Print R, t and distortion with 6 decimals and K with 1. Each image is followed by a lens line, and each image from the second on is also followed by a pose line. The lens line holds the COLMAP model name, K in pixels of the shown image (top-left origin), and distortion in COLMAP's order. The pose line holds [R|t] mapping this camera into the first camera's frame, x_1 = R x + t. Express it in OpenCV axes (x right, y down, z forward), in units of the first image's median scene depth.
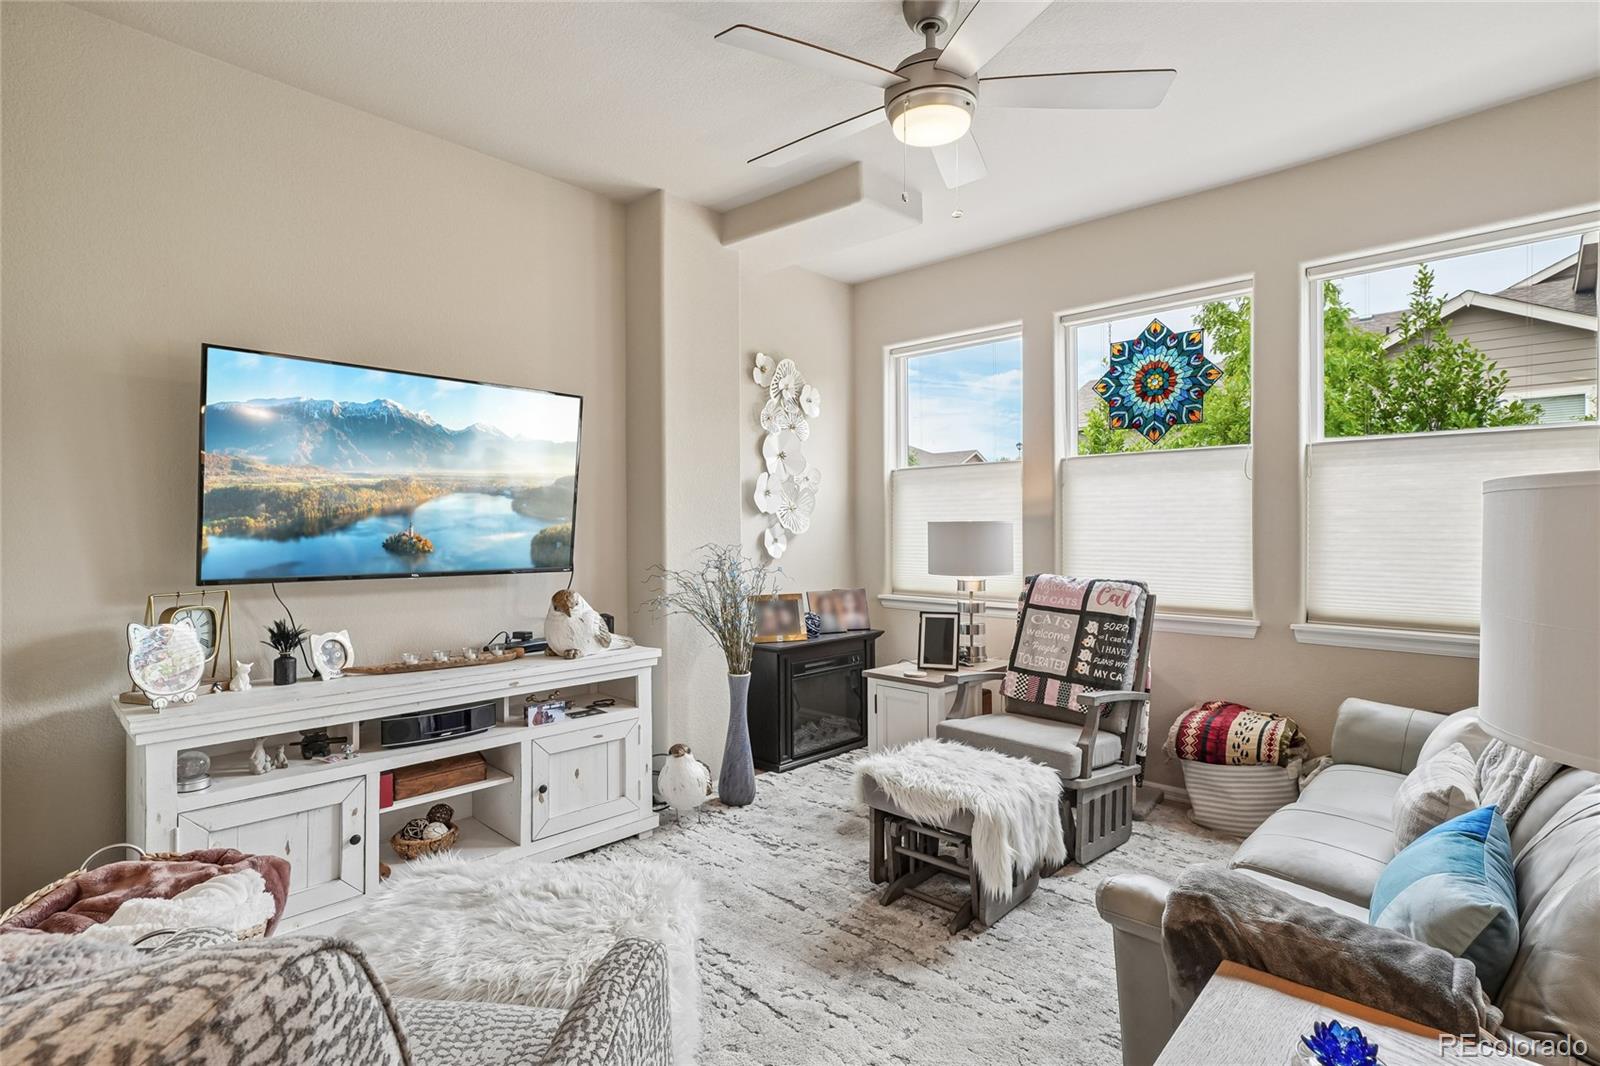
lens RADIAL K [[781.4, 0, 797.7], [0, 781.4, 531.4], [0, 0, 1]] dist [-0.010309, 0.011105]
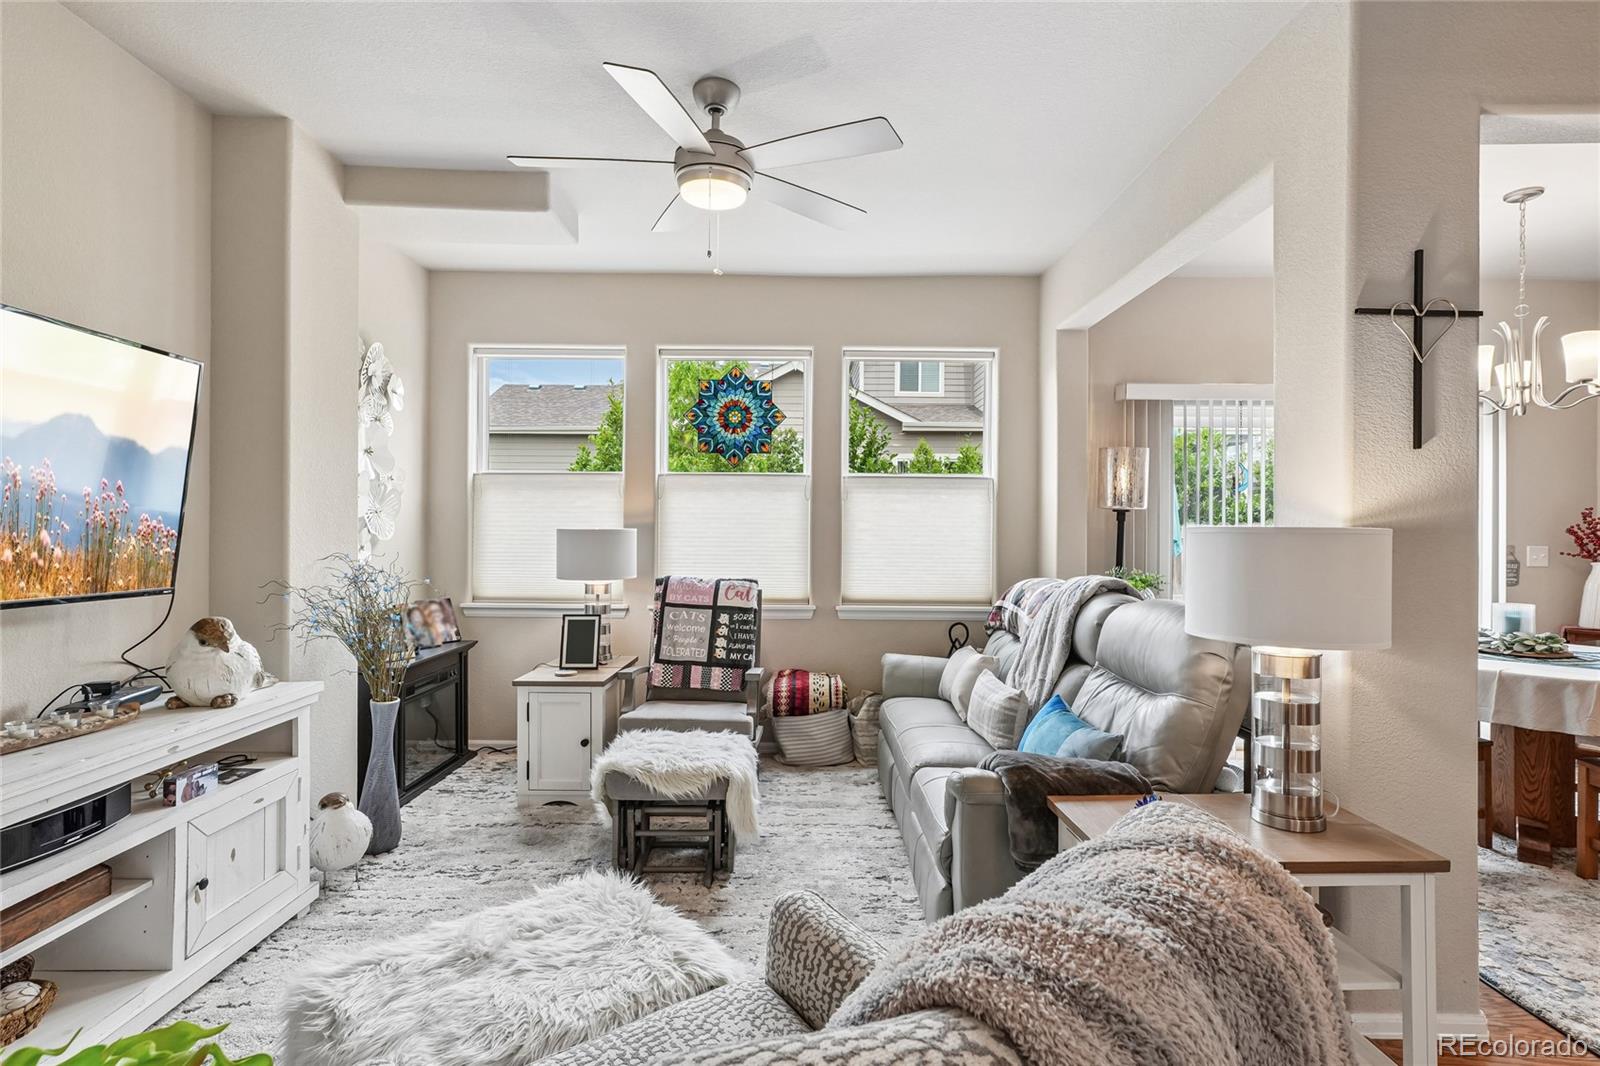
lens RADIAL K [[781.4, 0, 797.4], [0, 781.4, 527.3], [0, 0, 1]] dist [-0.010309, 0.011105]
pose [[0.721303, 0.009113, 0.692560, -0.373881], [-0.005363, 0.999957, -0.007573, -0.009966], [-0.692599, 0.001748, 0.721321, 0.049222]]
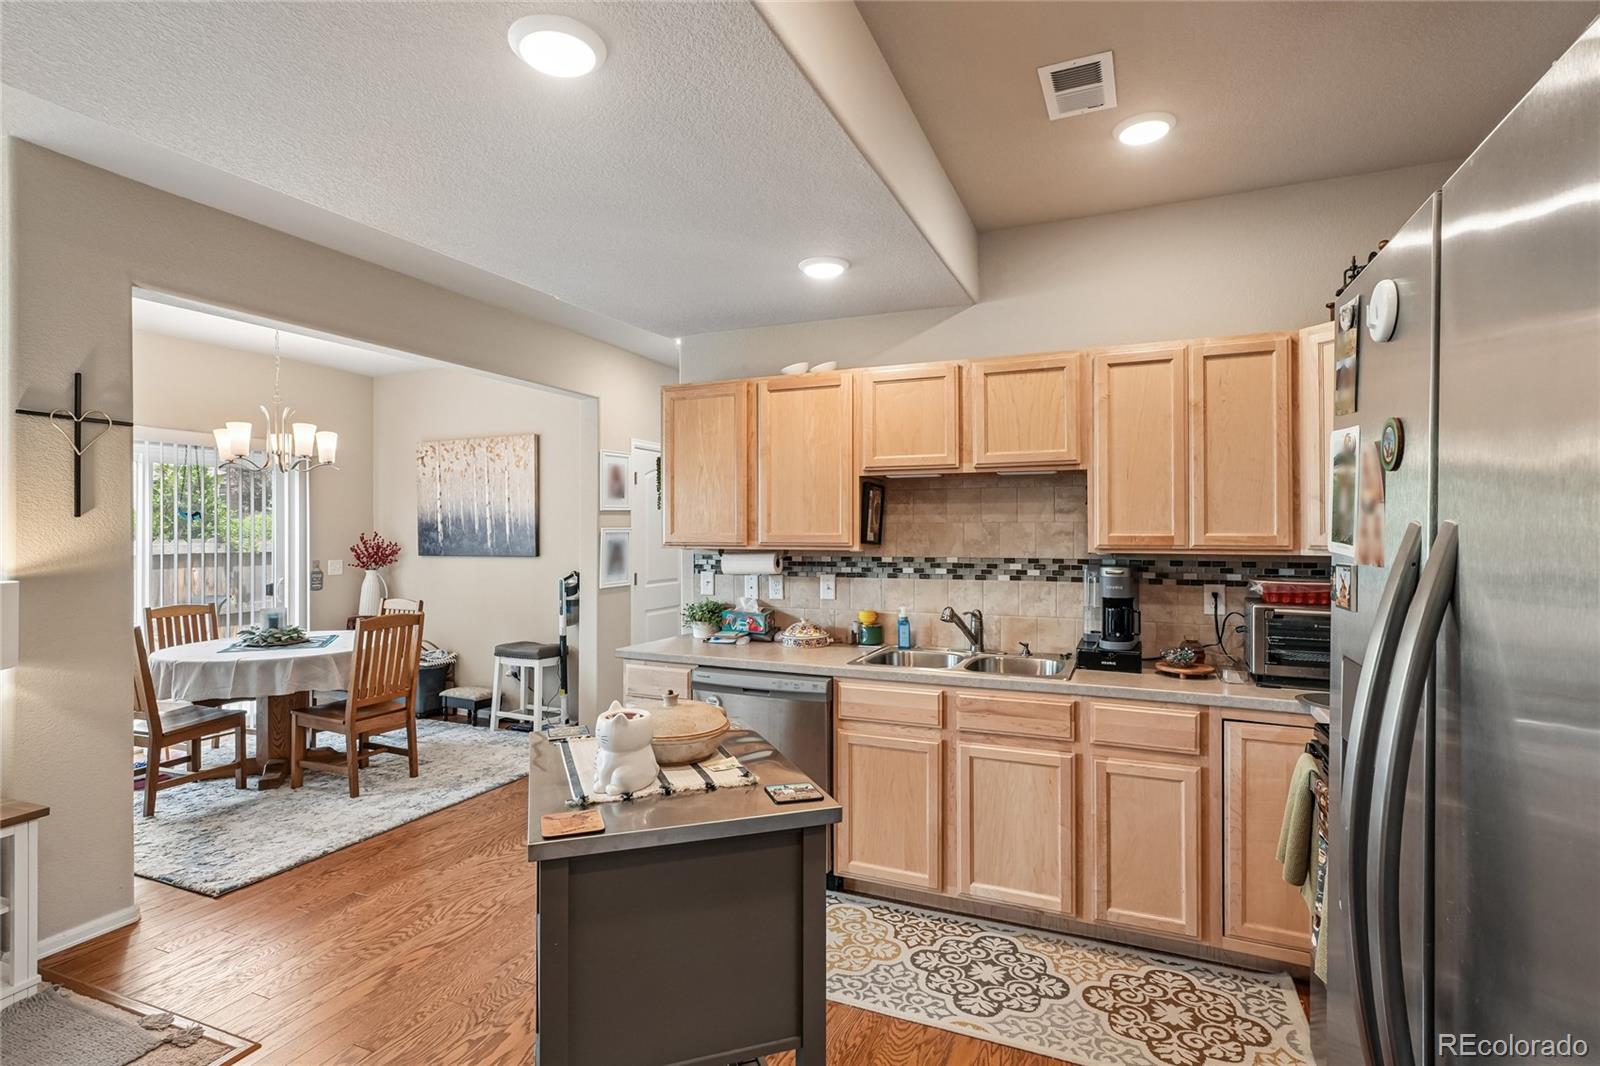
lens RADIAL K [[781.4, 0, 800.2], [0, 781.4, 529.1], [0, 0, 1]] dist [-0.010309, 0.011105]
pose [[-0.334543, 0.004613, 0.942369, -0.655233], [0.007877, 0.999967, -0.002098, -0.057219], [-0.942348, 0.006721, -0.334568, -0.297126]]
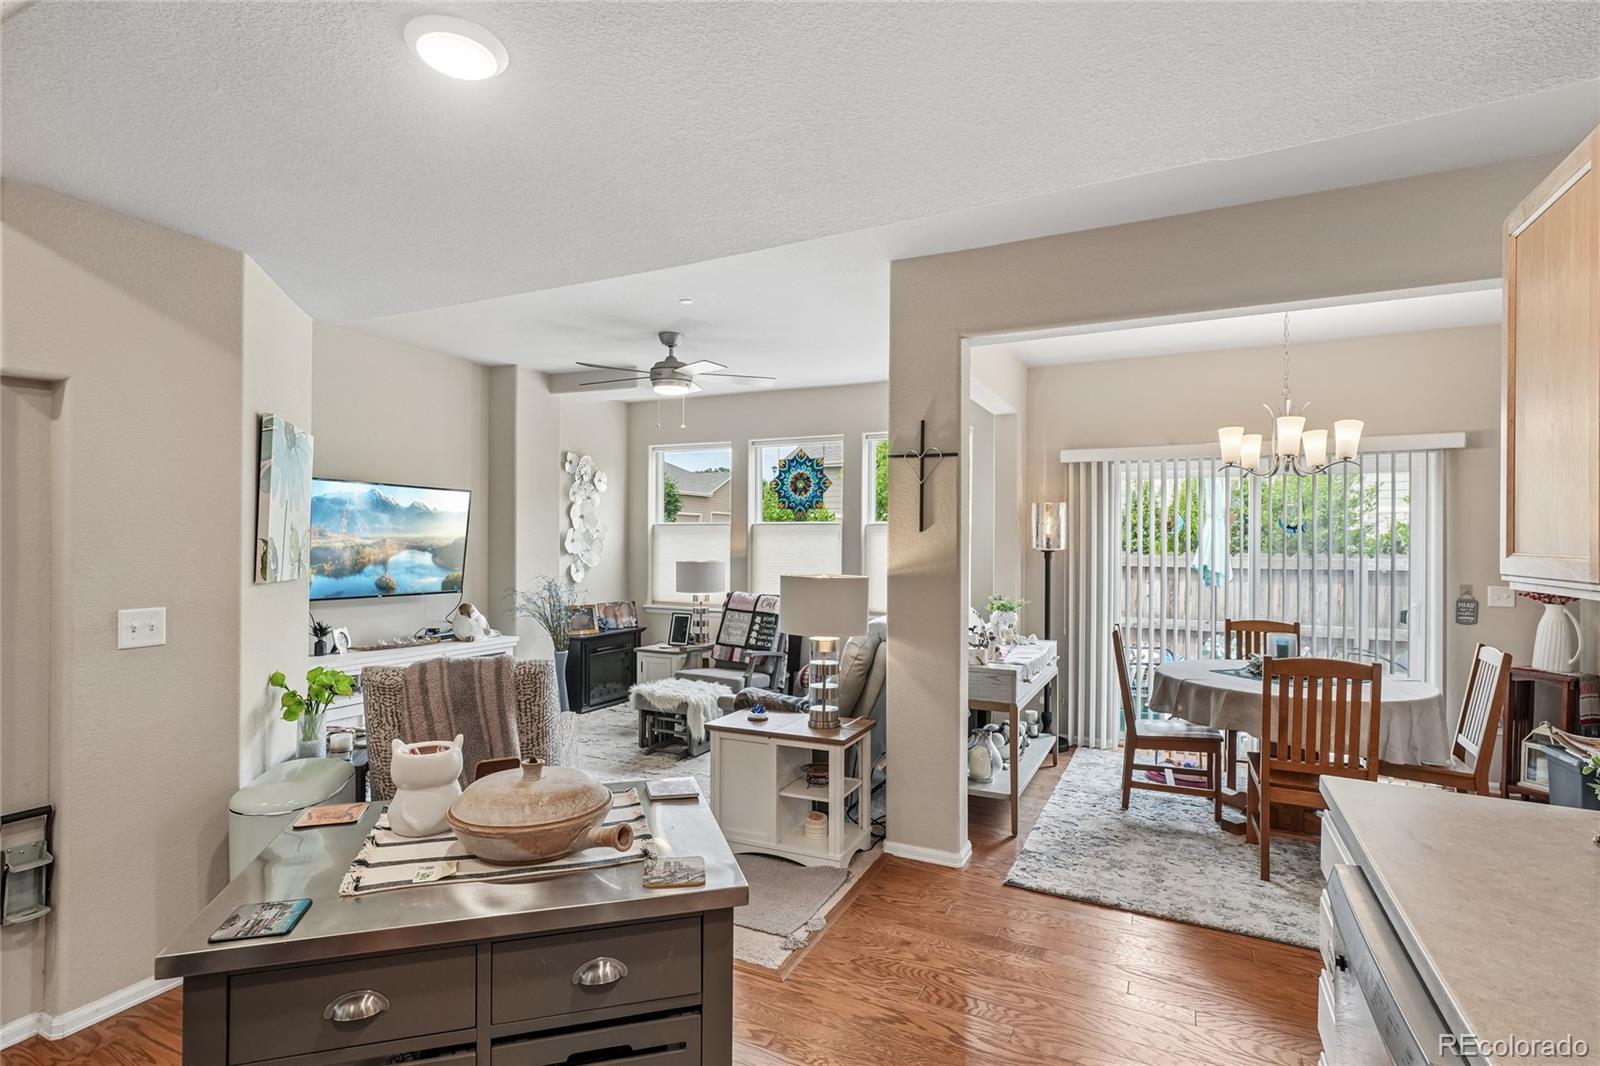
lens RADIAL K [[781.4, 0, 795.2], [0, 781.4, 537.0], [0, 0, 1]] dist [-0.010309, 0.011105]
pose [[0.956445, 0.011423, 0.291688, -0.091465], [-0.008446, 0.999899, -0.011465, -0.056498], [-0.291789, 0.008502, 0.956445, -0.834338]]
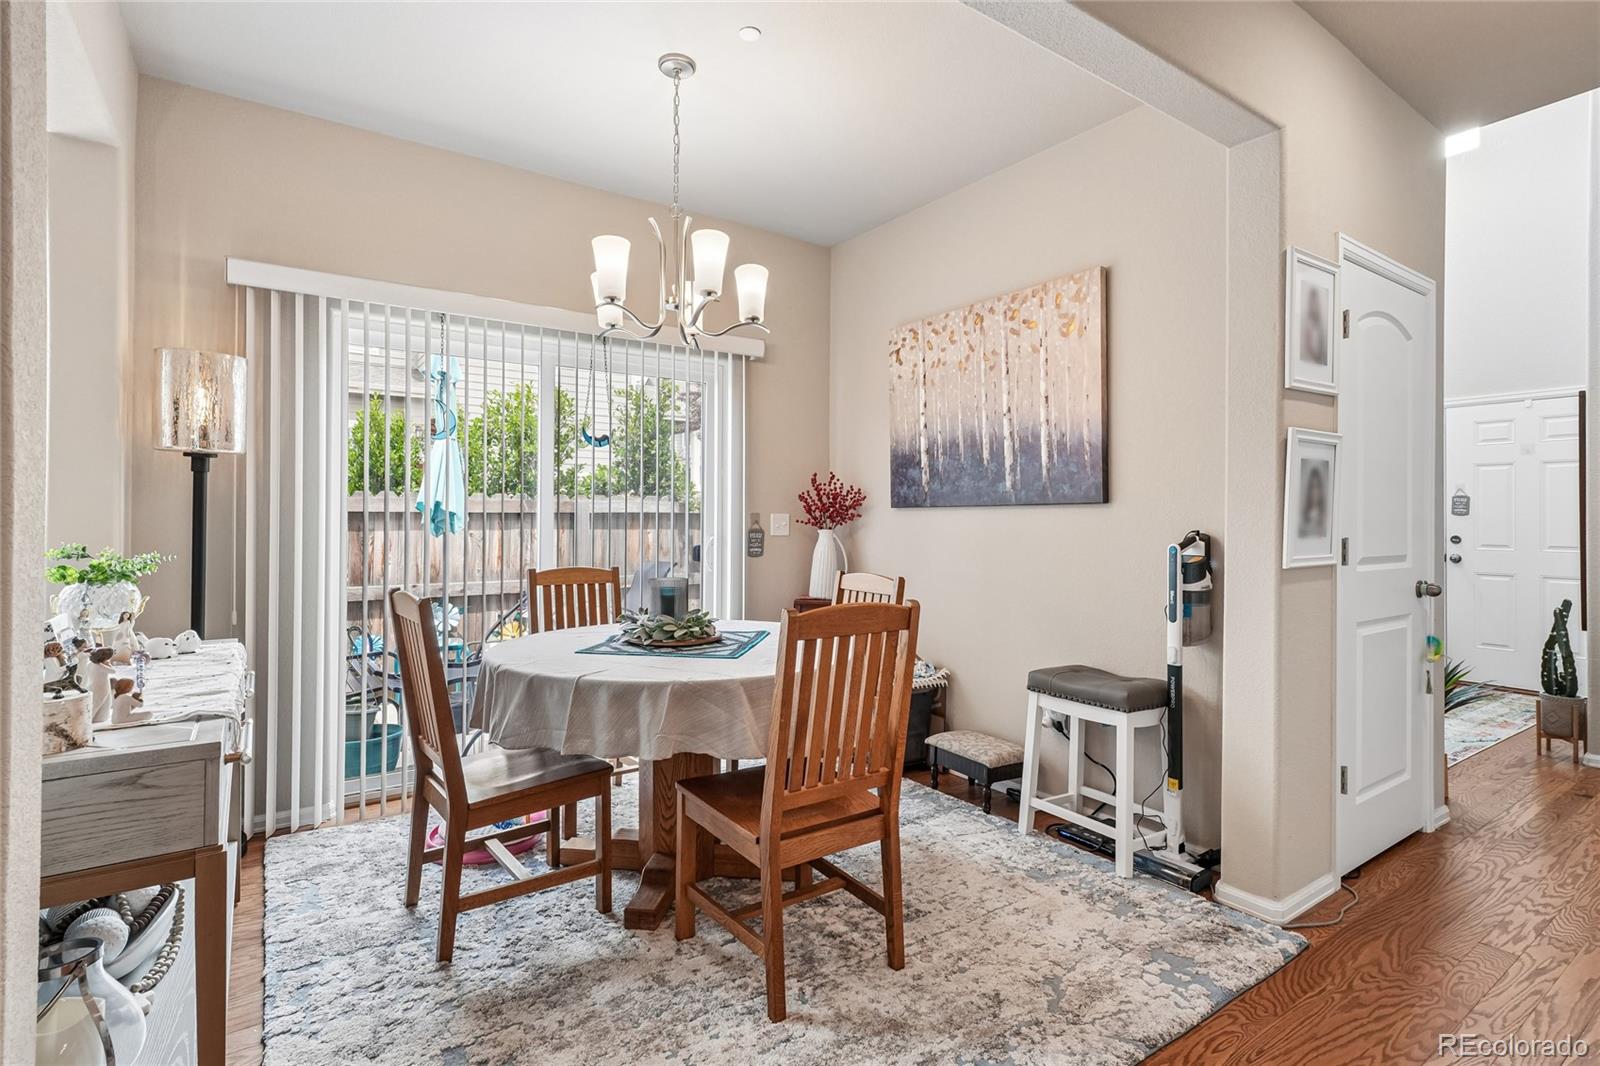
lens RADIAL K [[781.4, 0, 797.6], [0, 781.4, 518.0], [0, 0, 1]] dist [-0.010309, 0.011105]
pose [[0.208927, 0.004790, 0.977920, 0.254968], [0.000385, 0.999988, -0.004980, 0.019121], [-0.977931, 0.001417, 0.208923, -0.164638]]
